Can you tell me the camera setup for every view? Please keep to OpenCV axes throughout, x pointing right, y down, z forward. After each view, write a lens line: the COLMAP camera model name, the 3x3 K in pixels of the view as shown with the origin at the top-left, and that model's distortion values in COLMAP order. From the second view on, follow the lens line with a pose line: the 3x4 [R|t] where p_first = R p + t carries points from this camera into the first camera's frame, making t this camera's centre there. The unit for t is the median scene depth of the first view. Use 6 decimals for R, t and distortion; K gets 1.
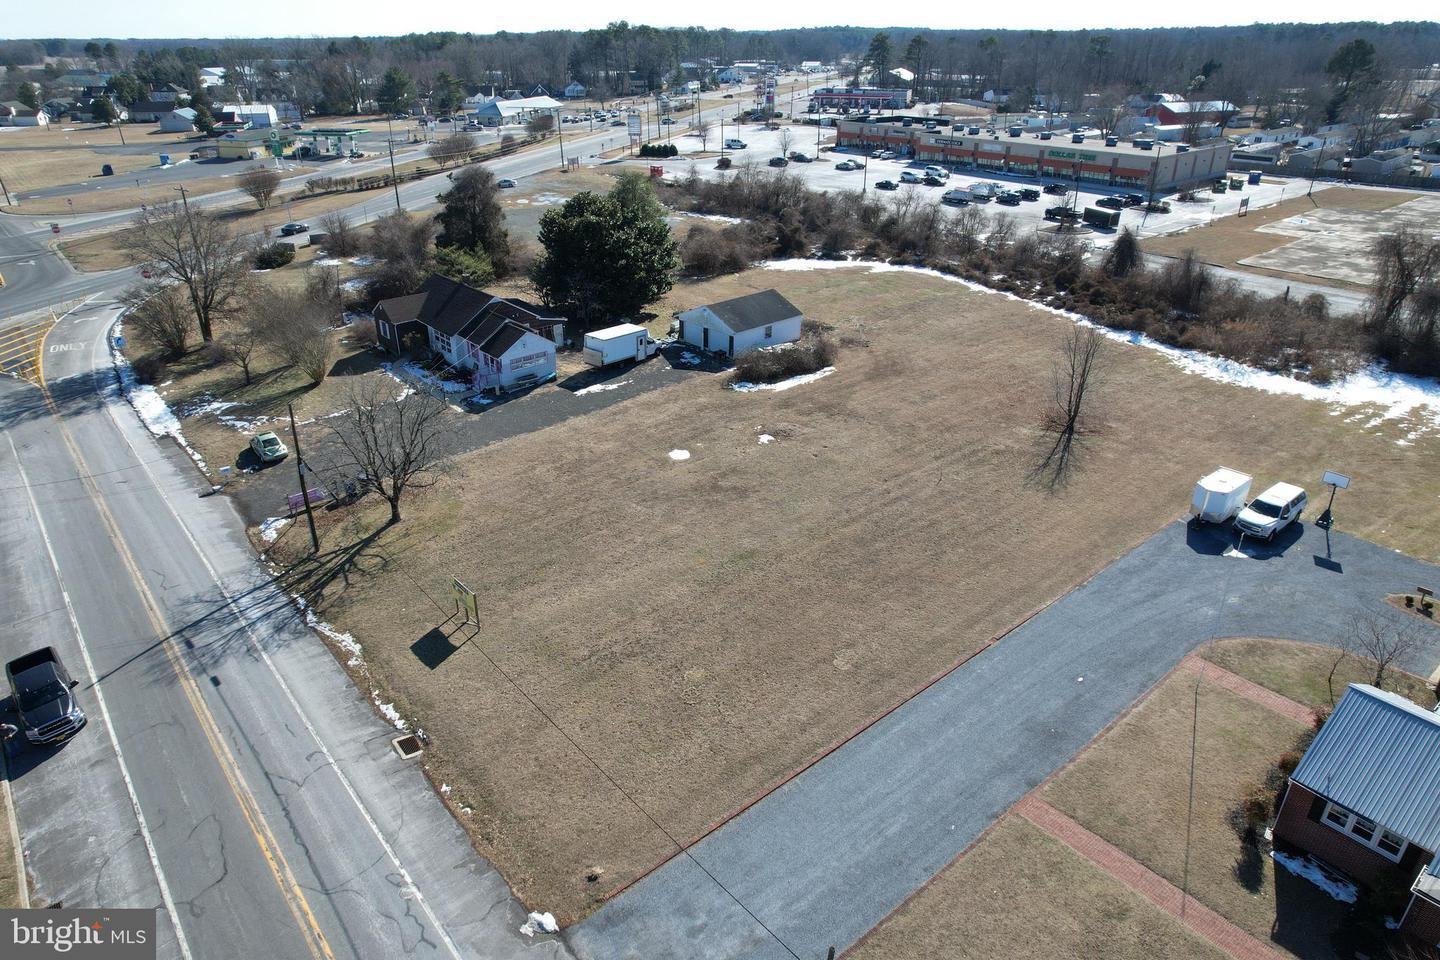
lens RADIAL K [[932.5, 0, 717.0], [0, 932.5, 457.8], [0, 0, 1]] dist [-0.076335, 0.072085]
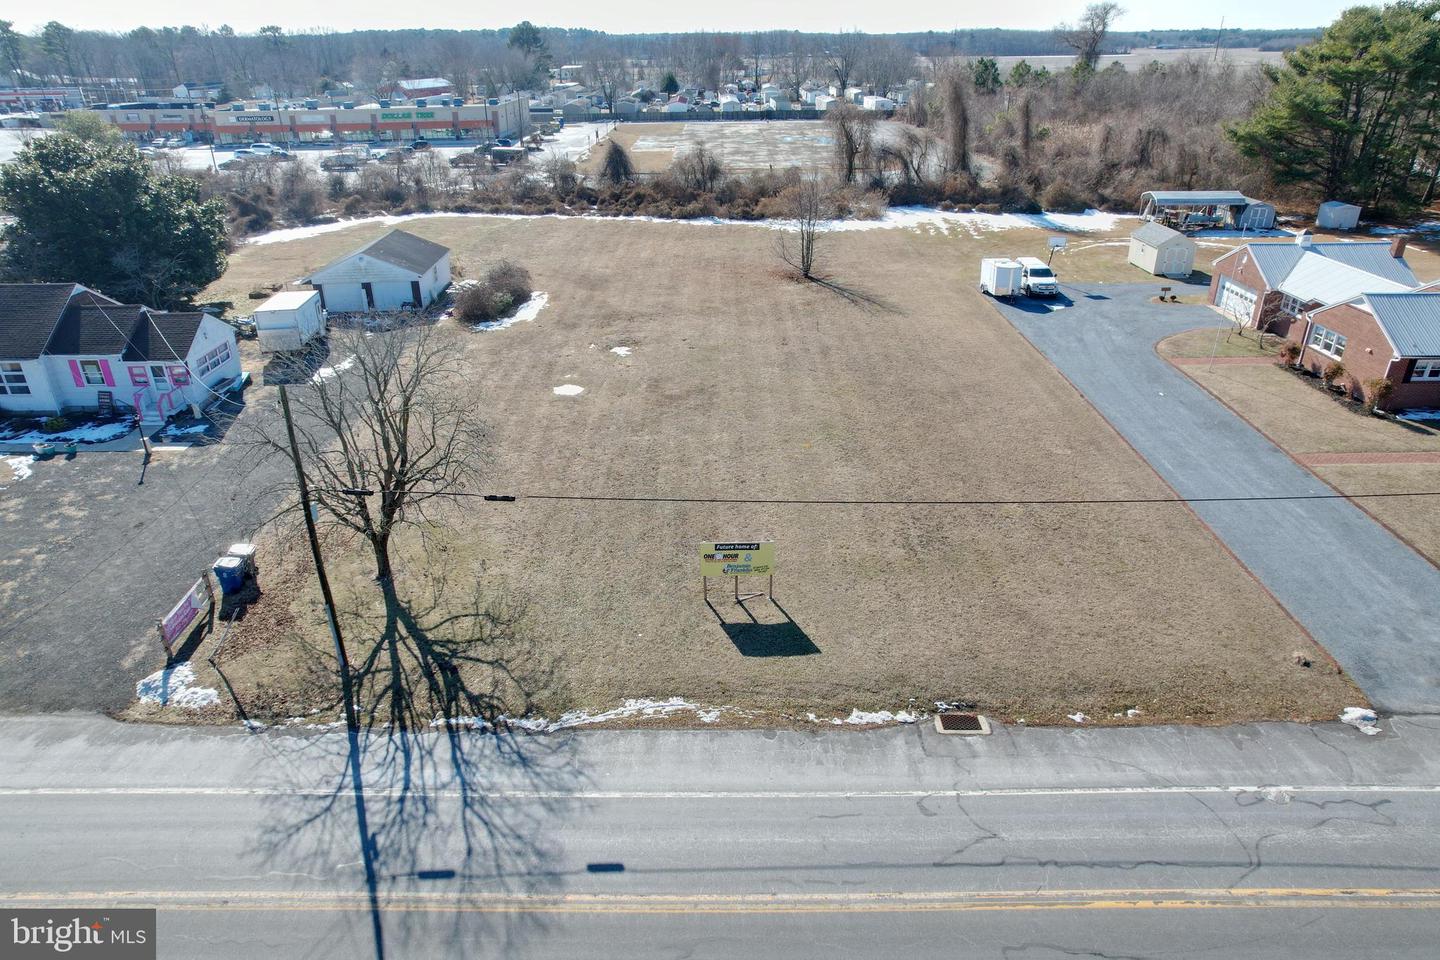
lens RADIAL K [[923.9, 0, 715.7], [0, 923.9, 479.8], [0, 0, 1]] dist [-0.080853, 0.076514]
pose [[0.647552, -0.331181, 0.686291, -0.439875], [0.325269, 0.934580, 0.144088, -0.003278], [-0.689113, 0.129925, 0.712912, 0.324377]]
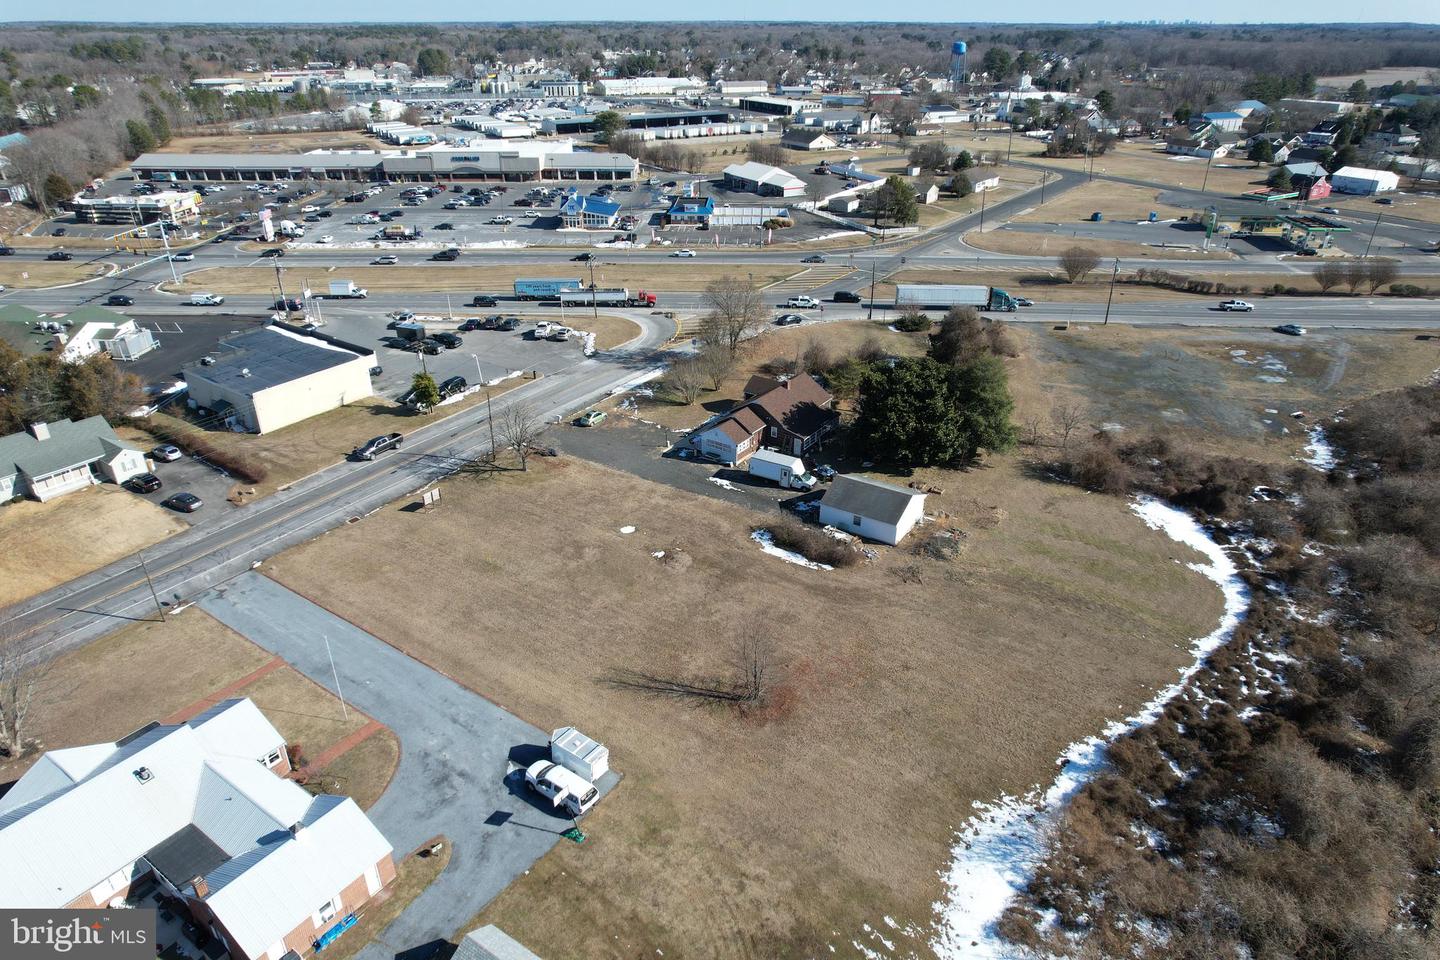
lens RADIAL K [[918.0, 0, 715.8], [0, 918.0, 486.6], [0, 0, 1]] dist [-0.076278, 0.068659]
pose [[0.257552, 0.452584, -0.853718, 1.058806], [-0.408824, 0.851587, 0.328119, -0.522441], [0.875517, 0.264513, 0.404355, 0.433083]]
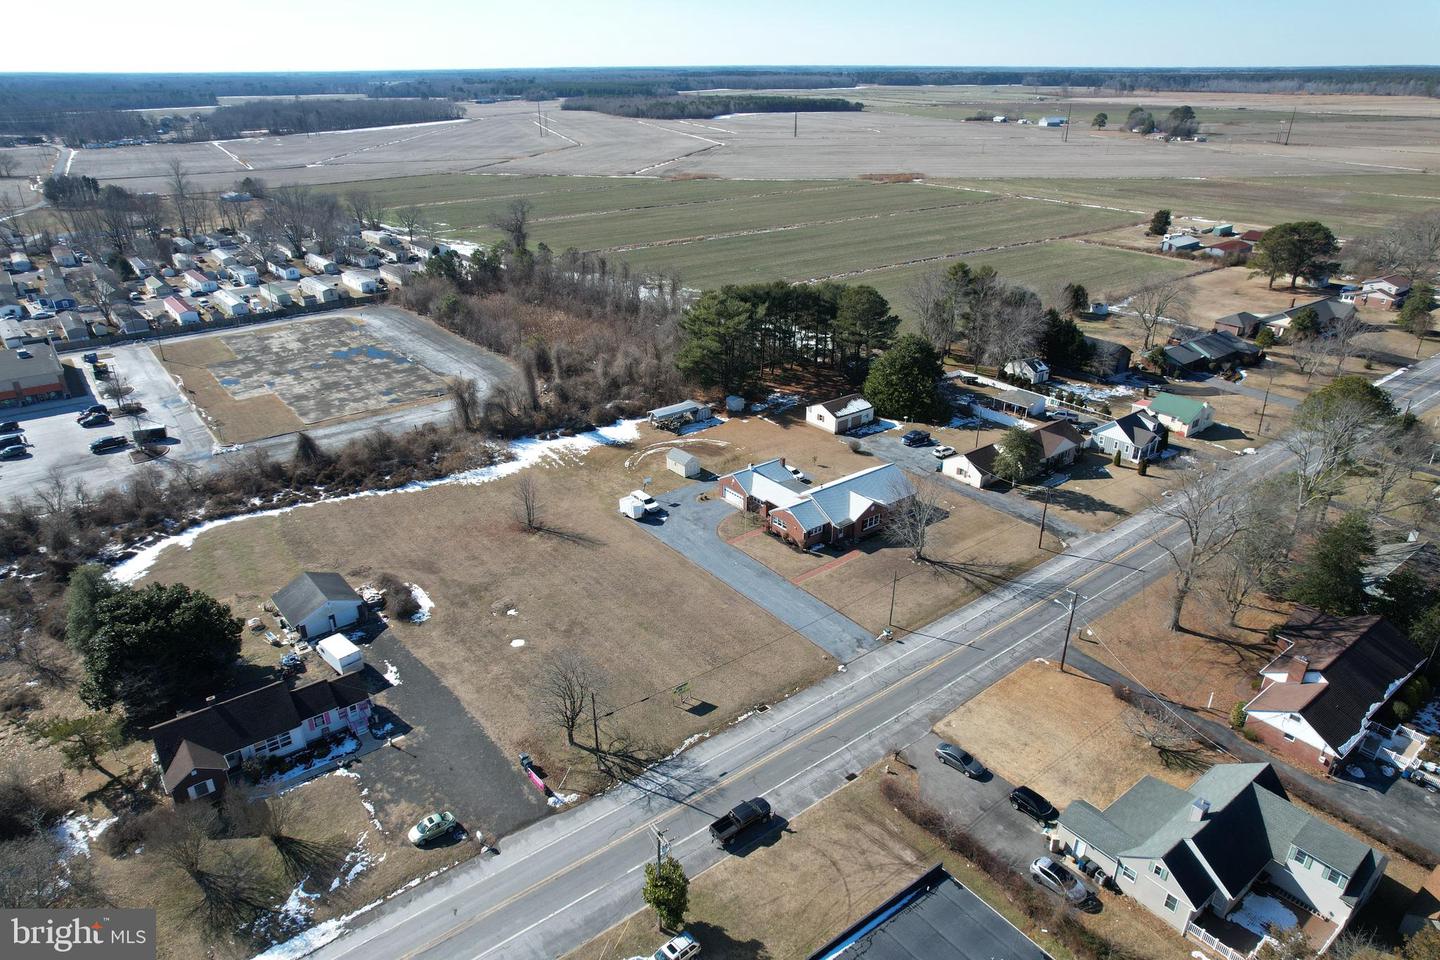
lens RADIAL K [[918.0, 0, 715.8], [0, 918.0, 486.6], [0, 0, 1]] dist [-0.076278, 0.068659]
pose [[0.038420, -0.416113, 0.908501, -1.200767], [0.424247, 0.829956, 0.362197, -0.582305], [-0.904731, 0.371513, 0.208422, 0.198670]]
